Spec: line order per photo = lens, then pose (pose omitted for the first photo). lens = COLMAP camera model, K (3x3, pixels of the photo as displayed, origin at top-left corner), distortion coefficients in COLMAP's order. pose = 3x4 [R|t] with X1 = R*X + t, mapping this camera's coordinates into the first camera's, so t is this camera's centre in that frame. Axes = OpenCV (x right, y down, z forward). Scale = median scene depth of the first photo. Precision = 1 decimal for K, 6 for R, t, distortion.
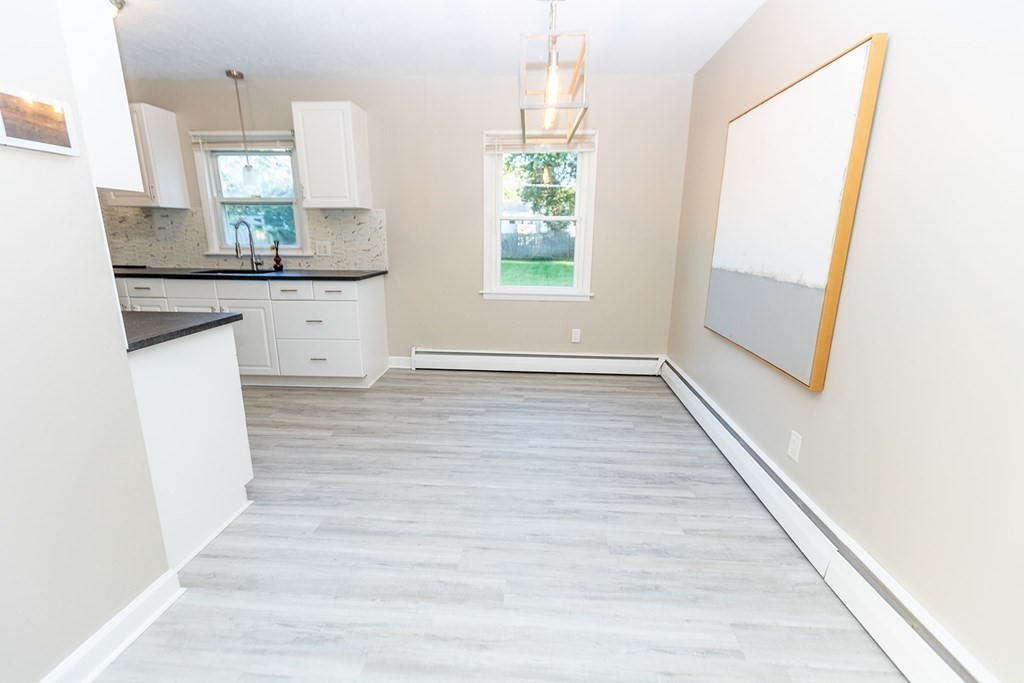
lens RADIAL K [[462.2, 0, 510.5], [0, 462.2, 351.1], [0, 0, 1]] dist [0.002434, 0.000154]
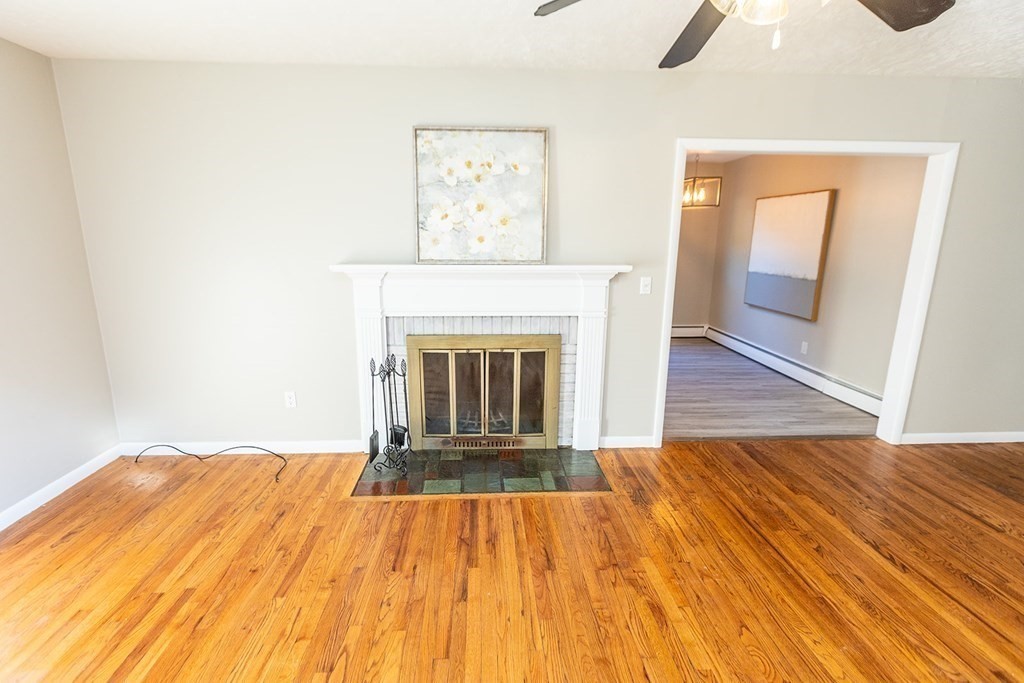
lens RADIAL K [[484.2, 0, 496.2], [0, 484.2, 343.3], [0, 0, 1]] dist [-0.000248, -0.000641]
pose [[0.994453, -0.027183, 0.101609, -0.785580], [0.030313, 0.999108, -0.029386, 0.136976], [-0.100719, 0.032303, 0.994390, -0.848205]]
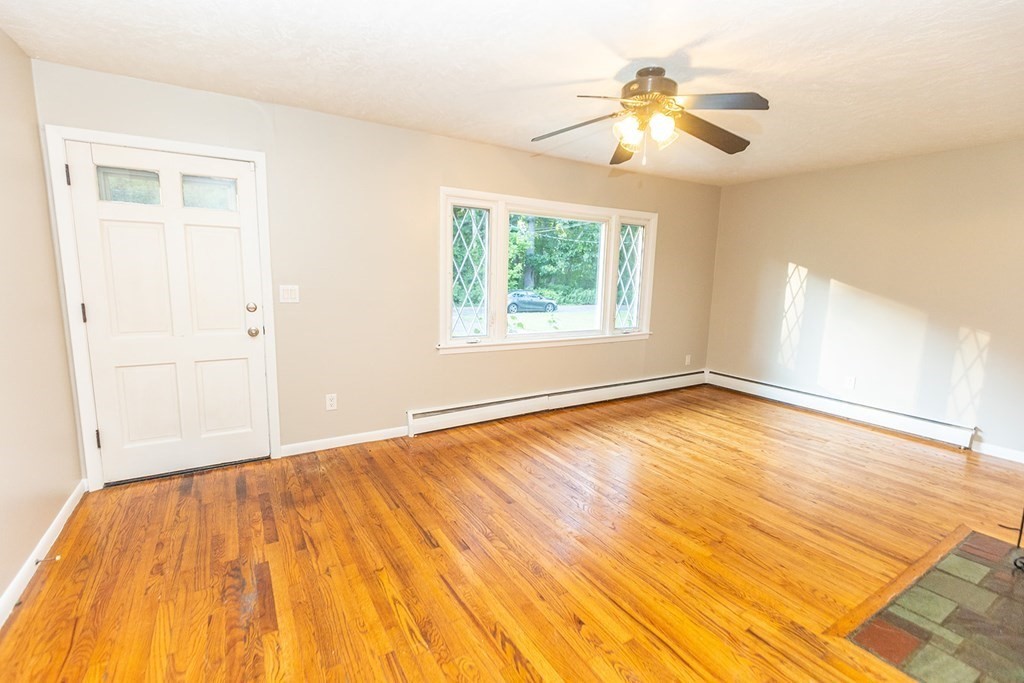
lens RADIAL K [[458.1, 0, 512.0], [0, 458.1, 341.5], [0, 0, 1]] dist [0.003215, 0.000166]
pose [[-0.815161, 0.060091, -0.576109, 0.193059], [-0.175173, 0.922456, 0.344077, -0.072823], [0.552112, 0.381397, -0.741424, 0.136793]]
